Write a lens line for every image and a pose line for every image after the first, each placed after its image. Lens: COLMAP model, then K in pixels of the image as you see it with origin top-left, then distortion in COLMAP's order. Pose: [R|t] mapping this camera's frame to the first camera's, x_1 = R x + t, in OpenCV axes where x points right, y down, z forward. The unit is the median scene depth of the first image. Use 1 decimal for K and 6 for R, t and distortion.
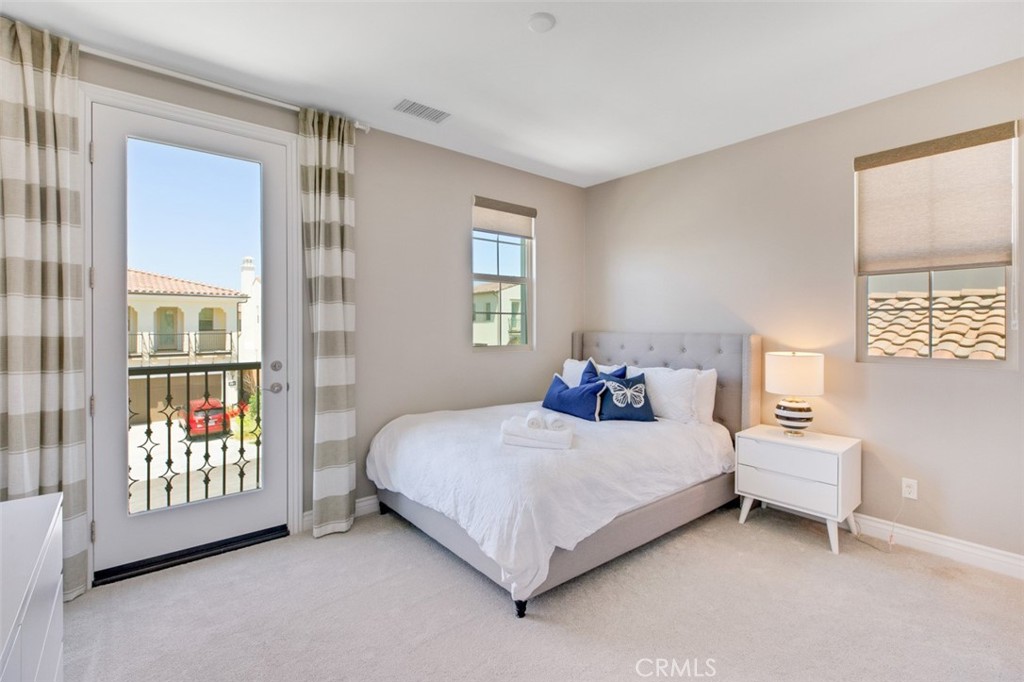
lens RADIAL K [[461.2, 0, 511.4], [0, 461.2, 339.5], [0, 0, 1]] dist [0.002821, -0.001268]
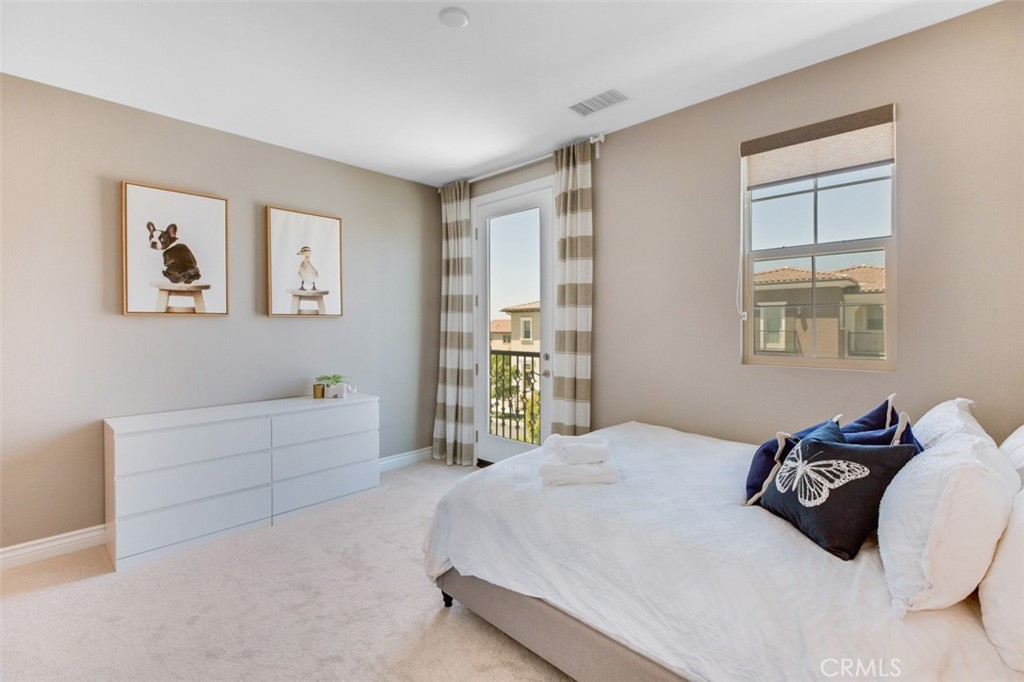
lens RADIAL K [[461.2, 0, 511.4], [0, 461.2, 339.5], [0, 0, 1]] dist [0.002821, -0.001268]
pose [[0.125915, 0.025081, -0.991724, 0.795924], [-0.022007, 0.999505, 0.022483, -0.018738], [0.991797, 0.018994, 0.126405, 0.742668]]
